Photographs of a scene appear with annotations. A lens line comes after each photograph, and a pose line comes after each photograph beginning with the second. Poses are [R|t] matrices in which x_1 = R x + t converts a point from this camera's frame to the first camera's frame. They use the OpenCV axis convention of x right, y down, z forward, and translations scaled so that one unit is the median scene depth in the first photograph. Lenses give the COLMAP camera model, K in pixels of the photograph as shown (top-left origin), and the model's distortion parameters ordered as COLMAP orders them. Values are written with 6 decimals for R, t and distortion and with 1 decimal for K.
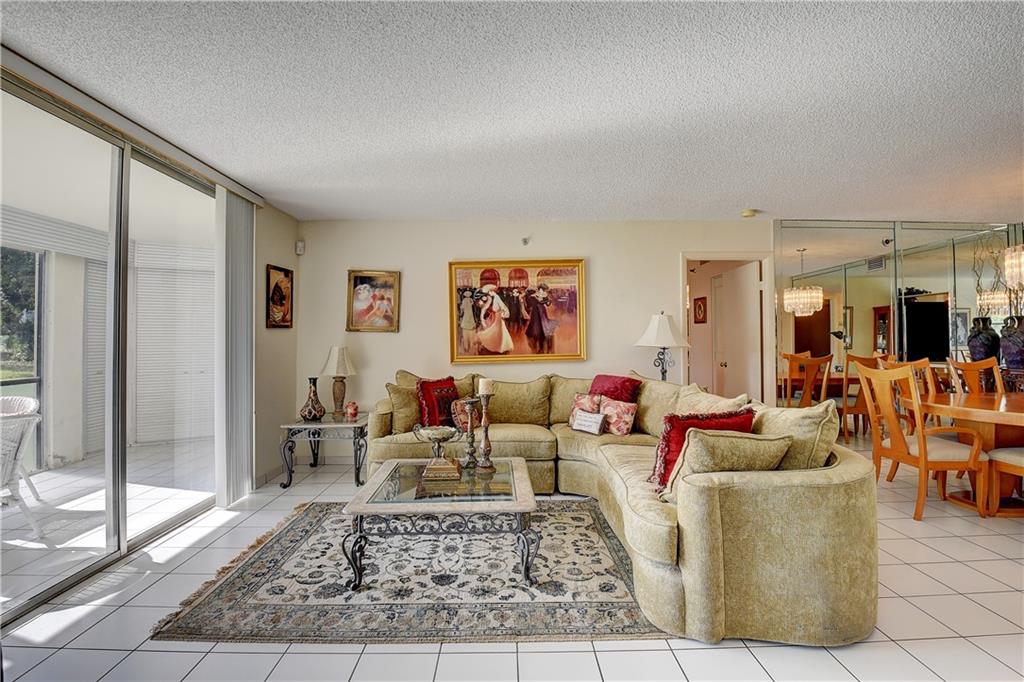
lens RADIAL K [[449.5, 0, 513.9], [0, 449.5, 331.7], [0, 0, 1]] dist [-0.008970, -0.010254]
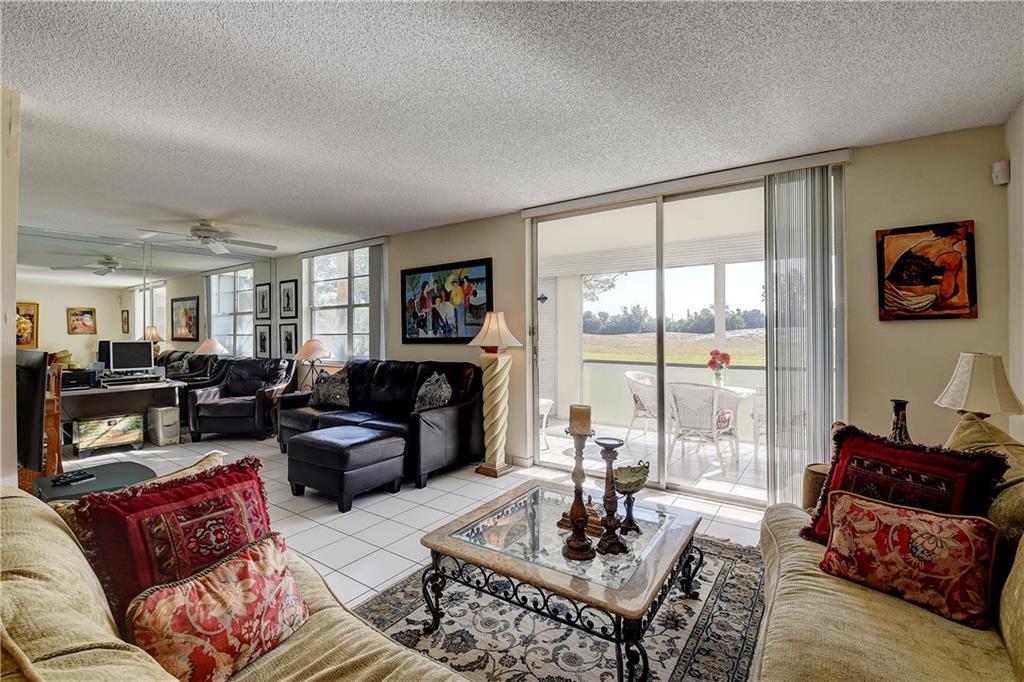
lens RADIAL K [[449.5, 0, 512.0], [0, 449.5, 333.0], [0, 0, 1]] dist [-0.008970, -0.010254]
pose [[-0.592839, 0.007744, -0.805283, 0.312150], [0.019905, 0.999789, -0.005040, 0.001979], [0.805075, -0.019017, -0.592869, 0.821888]]
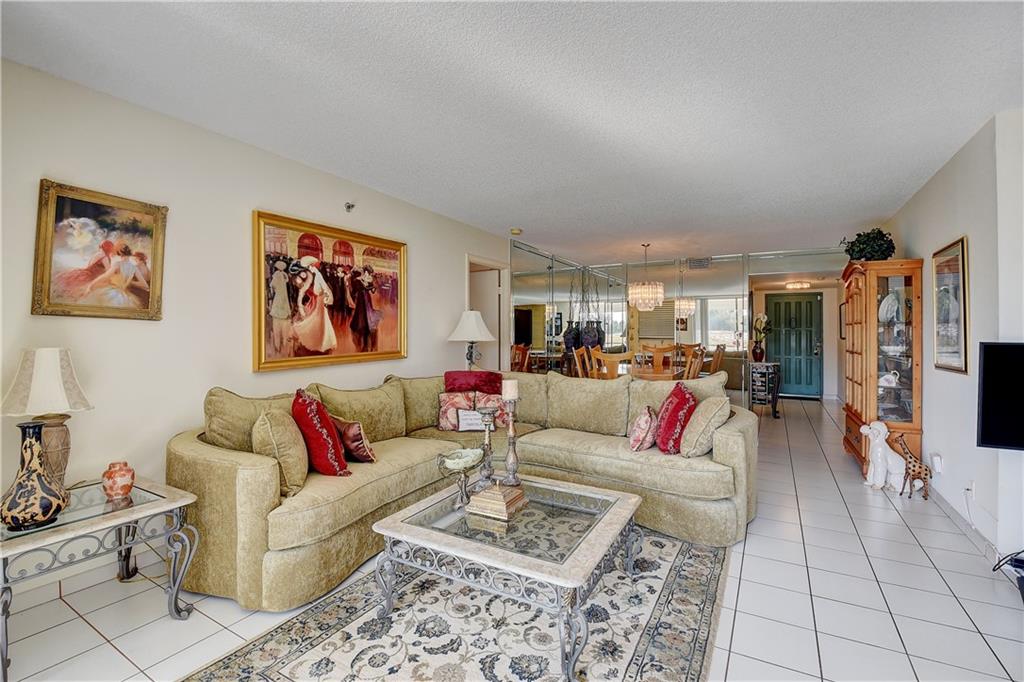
lens RADIAL K [[449.5, 0, 514.0], [0, 449.5, 332.4], [0, 0, 1]] dist [-0.008970, -0.010254]
pose [[0.516988, 0.006500, 0.855968, -0.493662], [-0.016830, 0.999855, 0.002573, 0.008070], [-0.855827, -0.015736, 0.517022, 0.356715]]
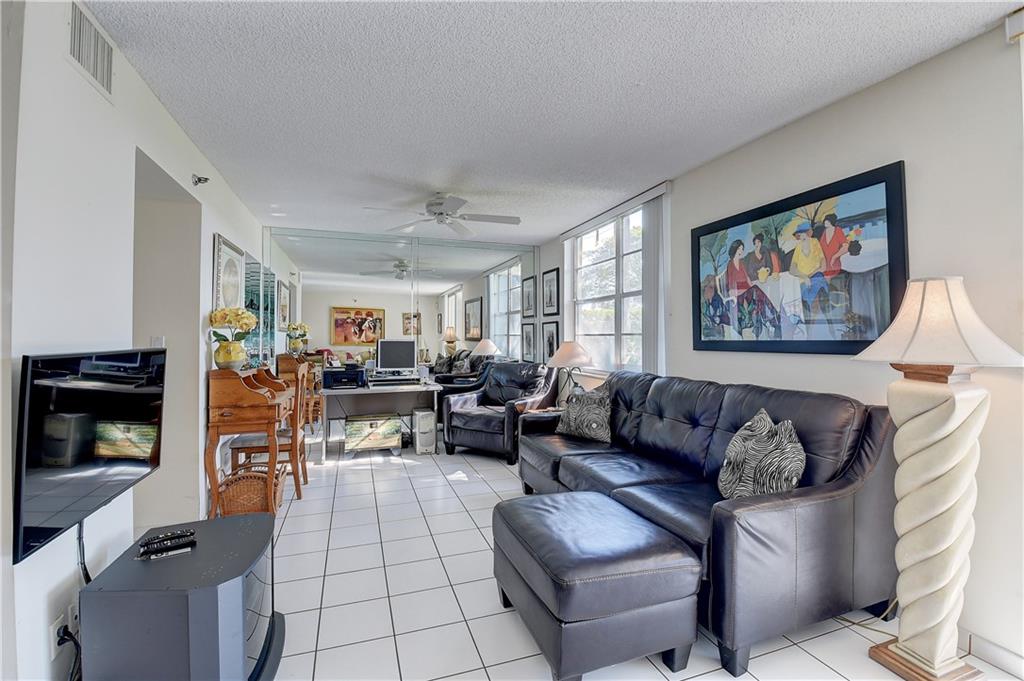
lens RADIAL K [[449.5, 0, 513.4], [0, 449.5, 331.9], [0, 0, 1]] dist [-0.008970, -0.010254]
pose [[-0.950223, 0.000038, -0.311571, 0.037768], [0.007098, 0.999743, -0.021526, 0.003053], [0.311490, -0.022666, -0.949979, 0.490937]]
